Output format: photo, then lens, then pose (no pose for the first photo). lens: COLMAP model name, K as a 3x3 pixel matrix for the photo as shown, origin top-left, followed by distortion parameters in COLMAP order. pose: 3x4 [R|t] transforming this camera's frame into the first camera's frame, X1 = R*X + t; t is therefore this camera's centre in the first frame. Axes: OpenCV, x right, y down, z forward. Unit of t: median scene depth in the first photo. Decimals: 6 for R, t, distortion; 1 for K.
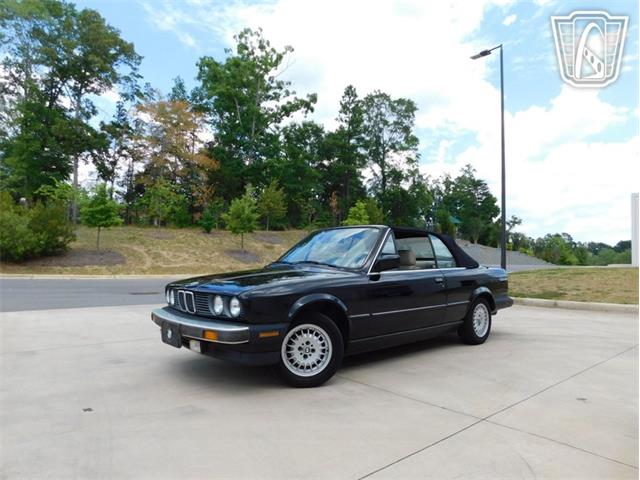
lens RADIAL K [[421.4, 0, 320.0], [0, 421.4, 240.0], [0, 0, 1]] dist [-0.035088, -0.000001]
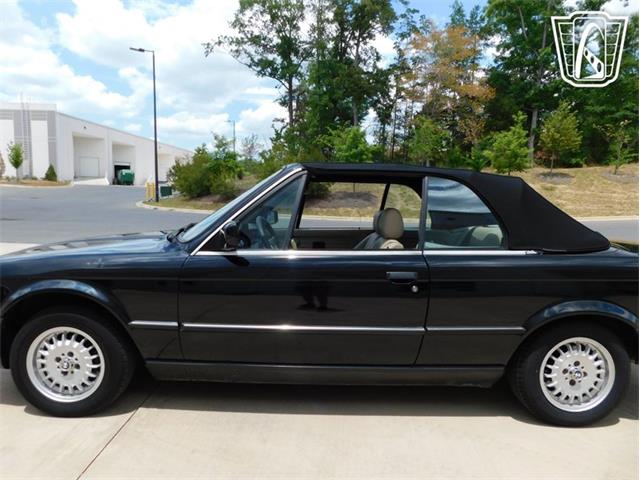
lens RADIAL K [[423.9, 0, 314.2], [0, 423.9, 241.6], [0, 0, 1]] dist [-0.074901, 0.052088]
pose [[0.747766, 0.075386, -0.659669, 0.065194], [0.021237, 0.990310, 0.137244, -0.001445], [0.663622, -0.116635, 0.738919, 0.075193]]
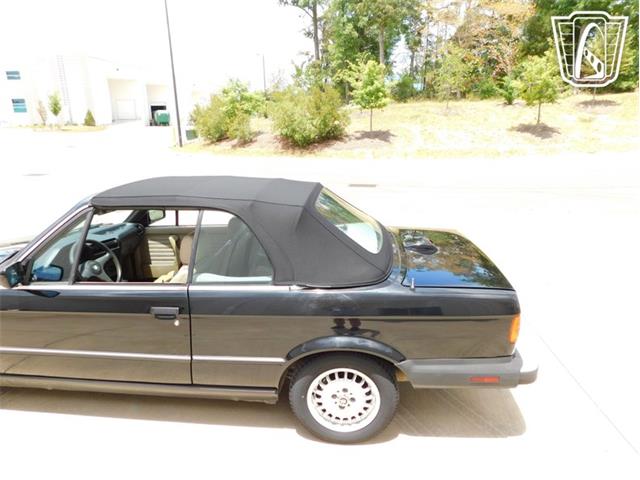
lens RADIAL K [[423.9, 0, 314.2], [0, 423.9, 241.6], [0, 0, 1]] dist [-0.074901, 0.052088]
pose [[0.675896, 0.171229, -0.716830, 0.095653], [0.063392, 0.955525, 0.288018, -0.015693], [0.734266, -0.240111, 0.634981, 0.106195]]
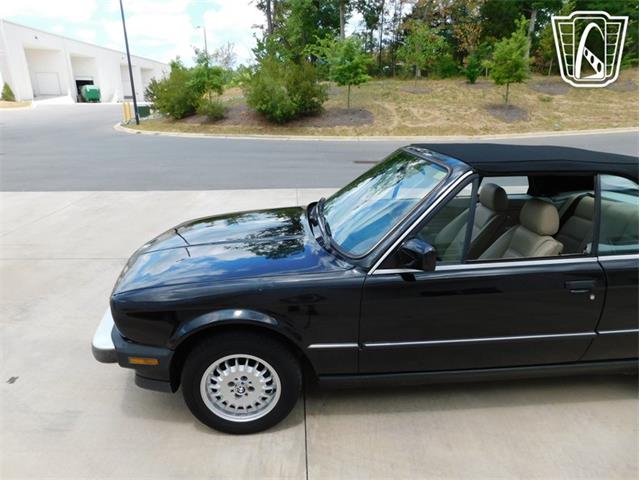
lens RADIAL K [[423.9, 0, 314.2], [0, 423.9, 241.6], [0, 0, 1]] dist [-0.074901, 0.052088]
pose [[0.786495, 0.175503, -0.592136, 0.038803], [0.047512, 0.938739, 0.341339, -0.016252], [0.615767, -0.296595, 0.729975, 0.062289]]
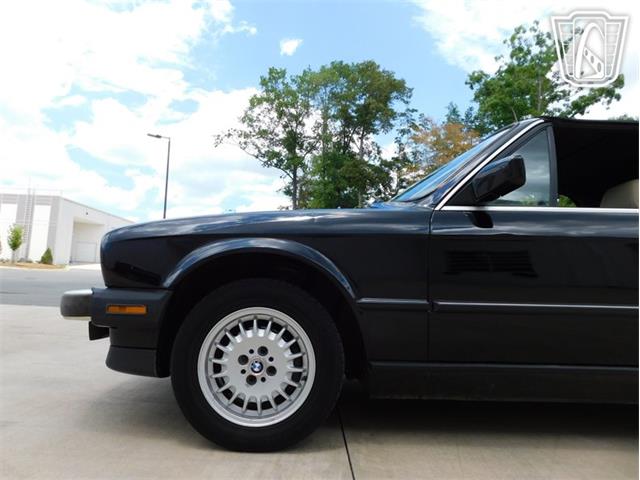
lens RADIAL K [[423.9, 0, 314.2], [0, 423.9, 241.6], [0, 0, 1]] dist [-0.074901, 0.052088]
pose [[0.762334, -0.058976, -0.644491, 0.029827], [0.008338, 0.996652, -0.081339, 0.015656], [0.647130, 0.056634, 0.760273, 0.065297]]
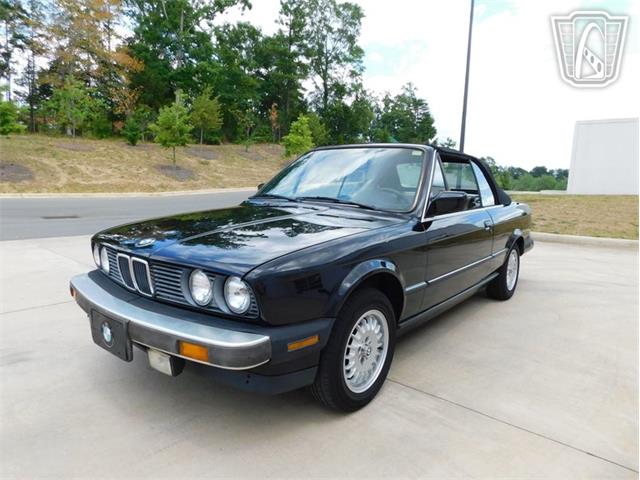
lens RADIAL K [[419.6, 0, 320.0], [0, 419.6, 240.0], [0, 0, 1]] dist [-0.061558, 0.046933]
pose [[0.986743, -0.002018, 0.162280, -0.016238], [-0.029749, 0.980732, 0.193078, -0.001110], [-0.159543, -0.195346, 0.967670, 0.043061]]
